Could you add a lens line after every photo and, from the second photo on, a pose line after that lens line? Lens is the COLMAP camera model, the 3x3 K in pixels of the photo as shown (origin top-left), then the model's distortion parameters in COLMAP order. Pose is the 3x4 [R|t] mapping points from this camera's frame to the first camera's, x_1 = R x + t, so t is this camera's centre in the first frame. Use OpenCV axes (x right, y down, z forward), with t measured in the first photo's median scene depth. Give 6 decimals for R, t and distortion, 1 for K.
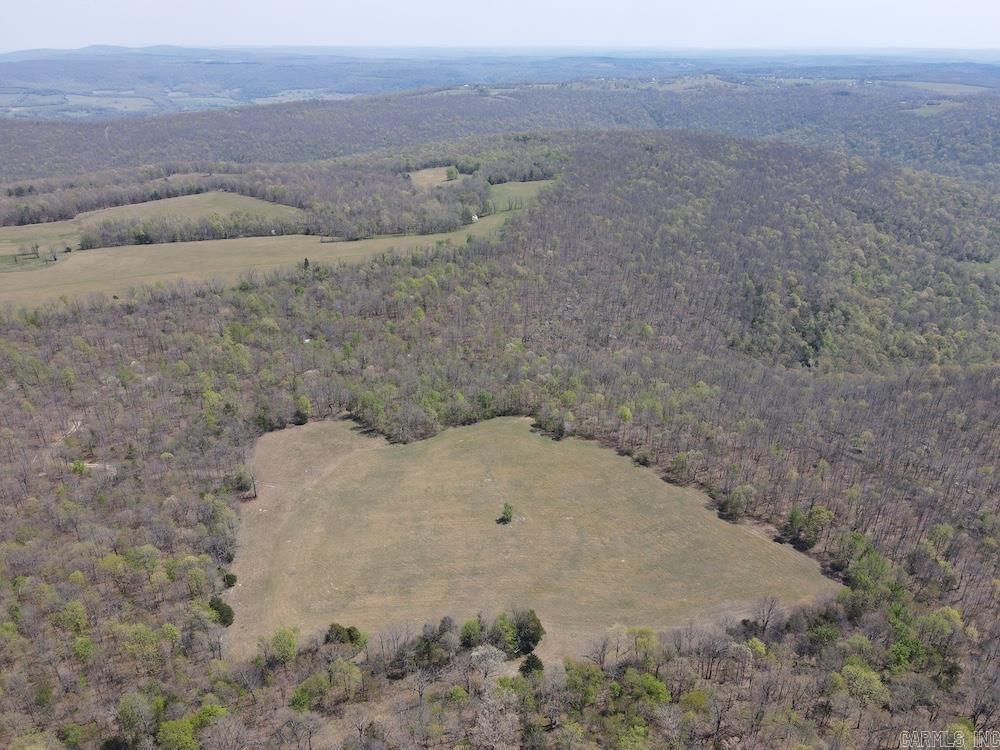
lens RADIAL K [[735.3, 0, 498.6], [0, 735.3, 384.3], [0, 0, 1]] dist [-0.000092, 0.024889]
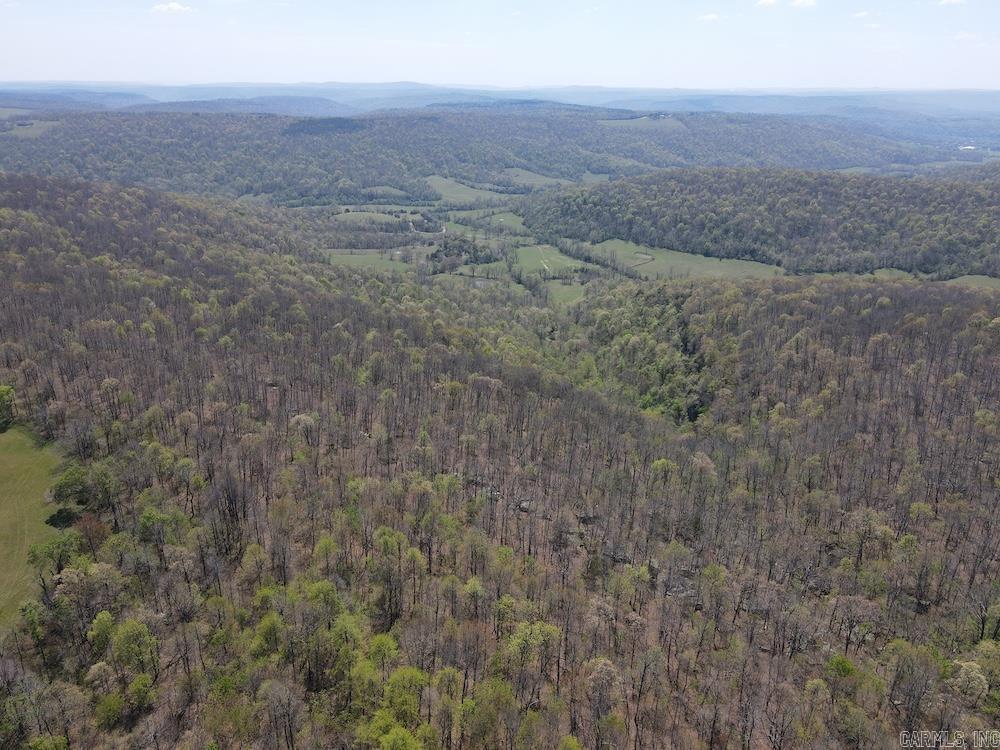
lens RADIAL K [[735.3, 0, 499.4], [0, 735.3, 377.1], [0, 0, 1]] dist [-0.000092, 0.024889]
pose [[0.375619, -0.345118, 0.860119, -0.198319], [0.384213, 0.902555, 0.194357, -0.207530], [-0.843380, 0.257465, 0.471616, 0.625258]]
